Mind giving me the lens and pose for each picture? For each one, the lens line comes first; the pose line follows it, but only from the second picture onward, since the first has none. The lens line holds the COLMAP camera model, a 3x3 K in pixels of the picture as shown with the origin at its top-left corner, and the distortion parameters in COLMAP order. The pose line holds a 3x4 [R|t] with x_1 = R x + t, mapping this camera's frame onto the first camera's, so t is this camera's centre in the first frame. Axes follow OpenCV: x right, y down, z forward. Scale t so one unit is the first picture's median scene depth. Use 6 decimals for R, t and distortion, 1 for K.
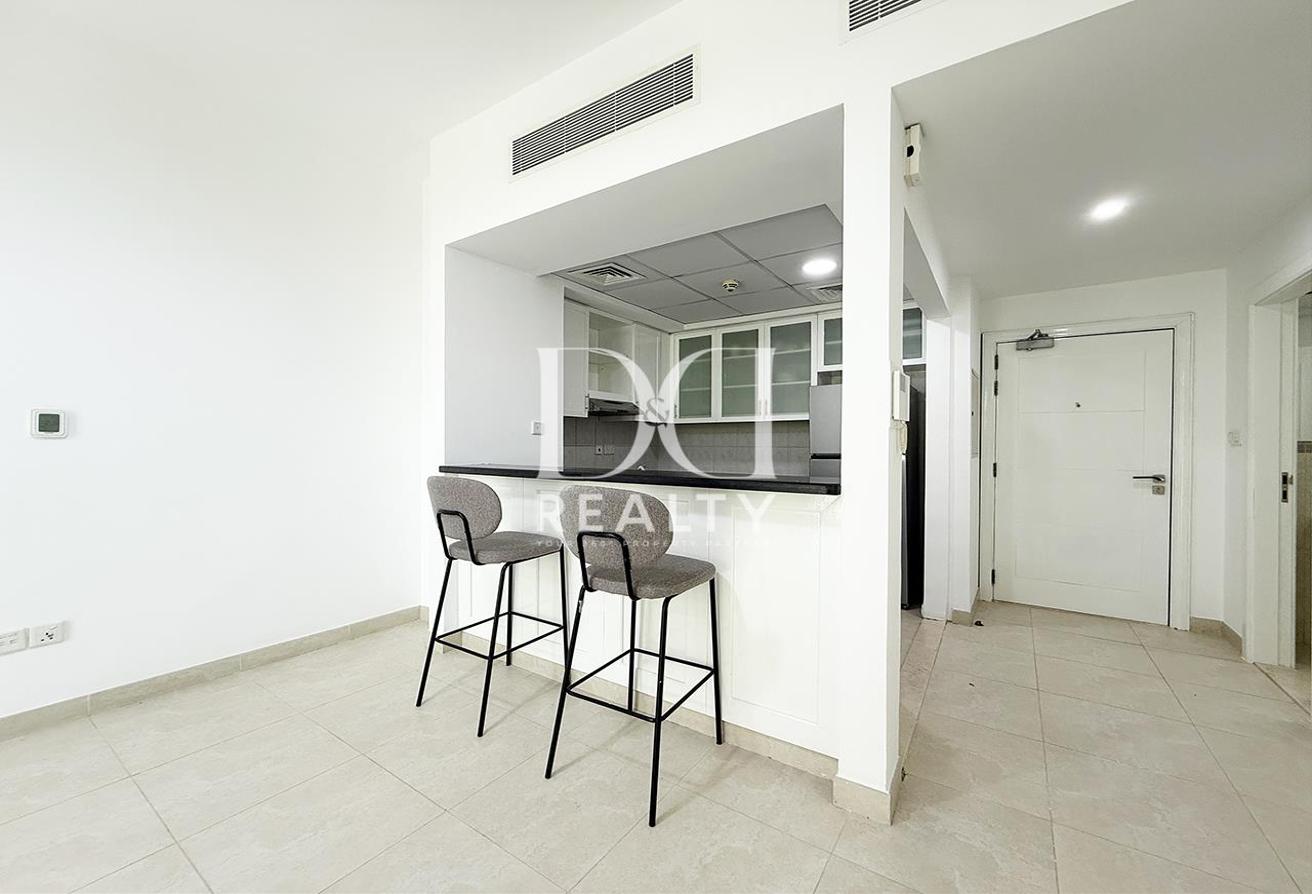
lens RADIAL K [[523.3, 0, 647.8], [0, 523.3, 454.0], [0, 0, 1]] dist [0.001795, -0.000103]
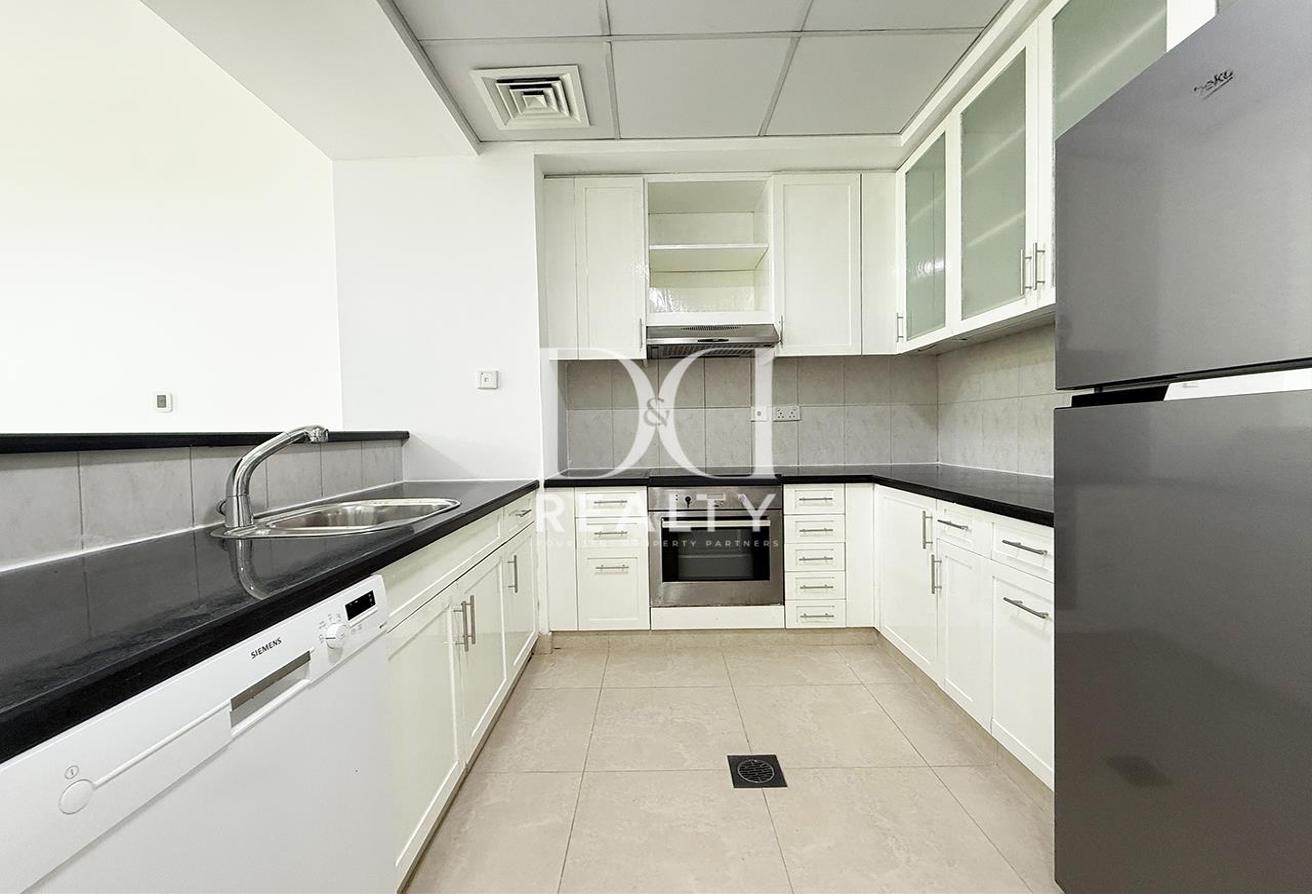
lens RADIAL K [[523.3, 0, 642.7], [0, 523.3, 454.0], [0, 0, 1]] dist [0.001795, -0.000103]
pose [[0.573170, 0.021888, -0.819144, 0.399985], [0.007152, 0.999471, 0.031711, 0.023186], [0.819405, -0.024034, 0.572710, 0.653255]]
